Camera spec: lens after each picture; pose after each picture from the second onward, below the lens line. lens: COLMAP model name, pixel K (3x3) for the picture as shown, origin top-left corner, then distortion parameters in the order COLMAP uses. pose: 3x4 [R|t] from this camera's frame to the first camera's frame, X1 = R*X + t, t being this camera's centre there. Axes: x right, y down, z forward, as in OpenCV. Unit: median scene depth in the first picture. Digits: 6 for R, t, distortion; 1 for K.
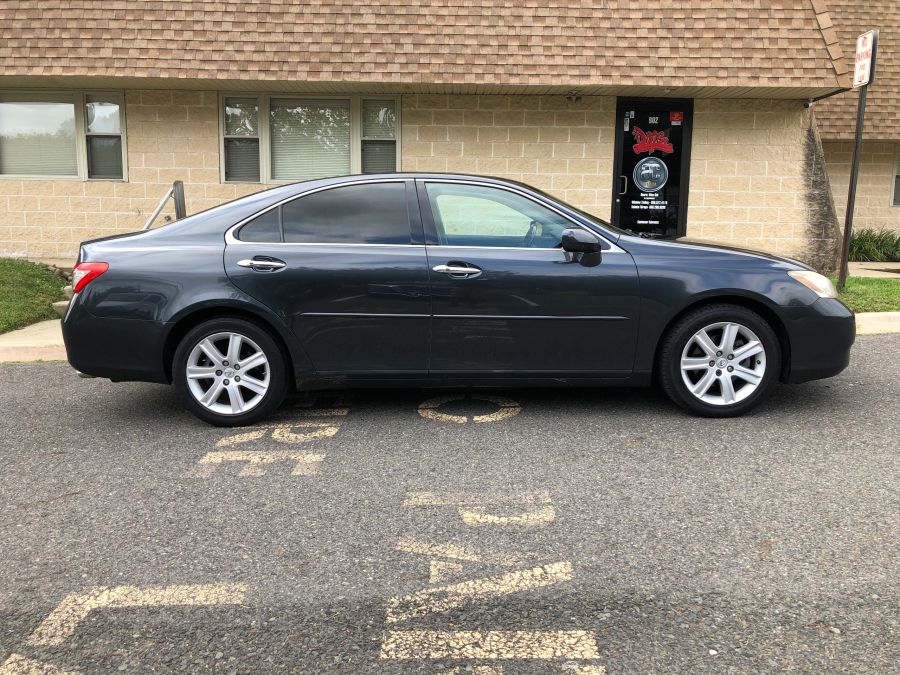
lens RADIAL K [[762.2, 0, 444.7], [0, 762.2, 335.6], [0, 0, 1]] dist [0.005296, 0.015200]
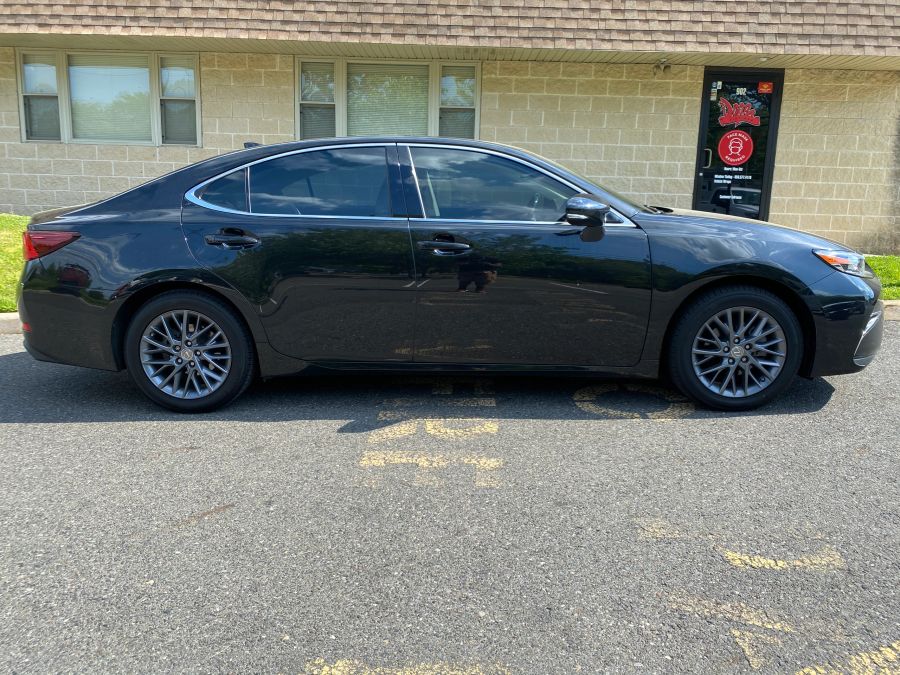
lens RADIAL K [[704.3, 0, 445.3], [0, 704.3, 335.6], [0, 0, 1]] dist [0.015999, -0.013224]
pose [[0.999658, 0.019969, -0.016895, -0.088668], [-0.019138, 0.998663, 0.048017, -0.008498], [0.017831, -0.047677, 0.998704, 0.088388]]
